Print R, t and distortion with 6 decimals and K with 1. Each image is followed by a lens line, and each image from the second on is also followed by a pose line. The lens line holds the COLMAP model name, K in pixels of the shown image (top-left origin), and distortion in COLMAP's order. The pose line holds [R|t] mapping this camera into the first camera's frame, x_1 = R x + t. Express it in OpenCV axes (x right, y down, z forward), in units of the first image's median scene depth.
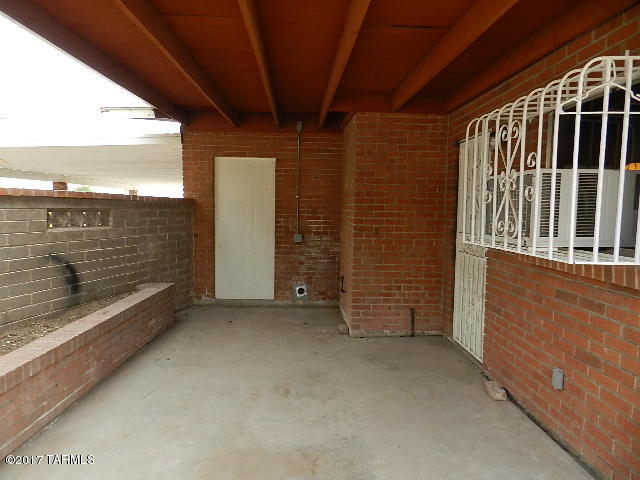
lens RADIAL K [[431.9, 0, 319.5], [0, 431.9, 240.6], [0, 0, 1]] dist [0.018385, -0.004076]
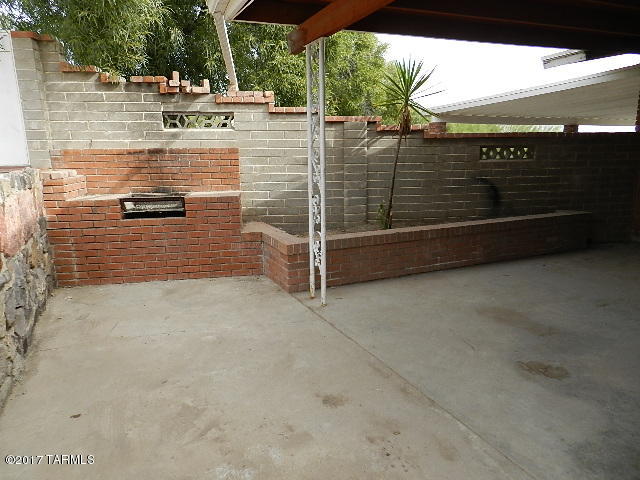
lens RADIAL K [[431.9, 0, 319.8], [0, 431.9, 239.9], [0, 0, 1]] dist [0.018385, -0.004076]
pose [[0.404874, 0.160183, -0.900232, 0.451003], [-0.048498, 0.986912, 0.153795, 0.036305], [0.913085, -0.018608, 0.407344, -0.088892]]
